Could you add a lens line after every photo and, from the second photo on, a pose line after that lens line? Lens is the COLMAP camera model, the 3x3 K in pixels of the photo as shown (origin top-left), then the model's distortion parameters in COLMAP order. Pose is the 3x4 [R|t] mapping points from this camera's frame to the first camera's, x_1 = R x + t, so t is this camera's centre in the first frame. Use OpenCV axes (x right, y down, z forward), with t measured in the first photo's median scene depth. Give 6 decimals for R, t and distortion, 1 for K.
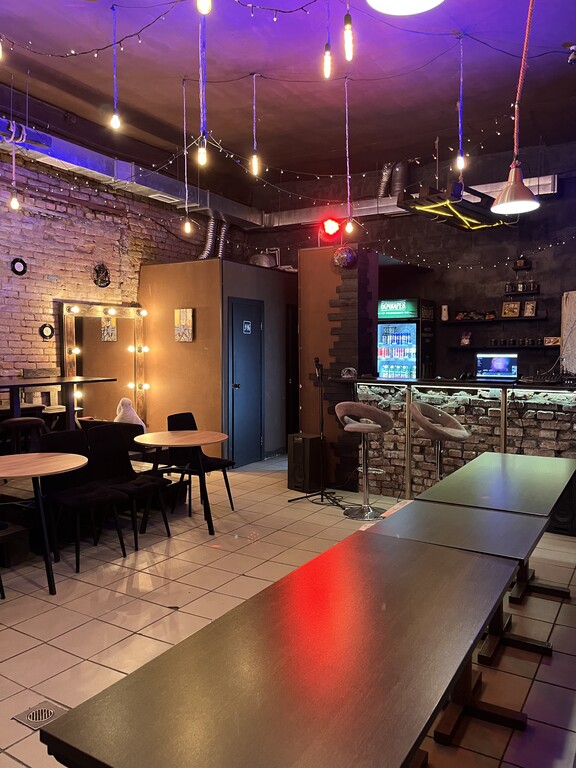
lens RADIAL K [[593.6, 0, 292.3], [0, 593.6, 387.5], [0, 0, 1]] dist [0.055752, -0.079272]
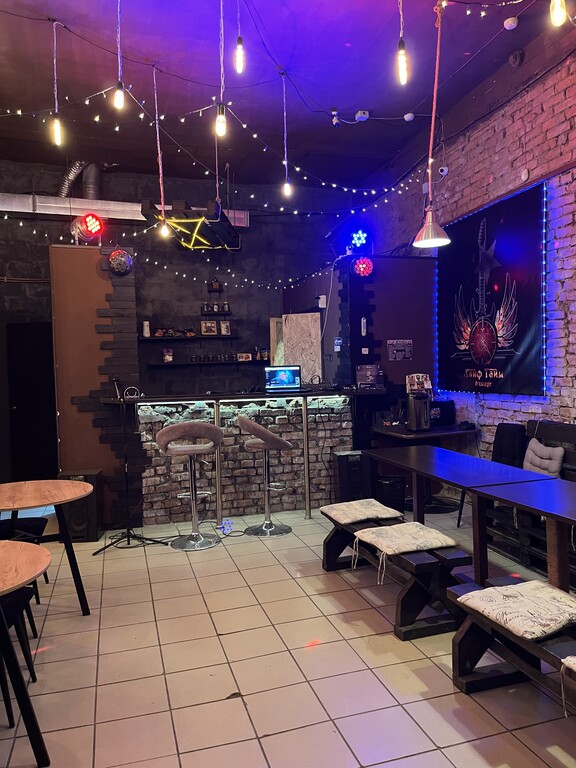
lens RADIAL K [[593.6, 0, 292.3], [0, 593.6, 387.5], [0, 0, 1]] dist [0.055752, -0.079272]
pose [[0.638457, -0.045987, 0.768283, -0.455111], [0.075044, 0.997177, -0.002675, -0.012781], [-0.765991, 0.059363, 0.640105, 0.265644]]
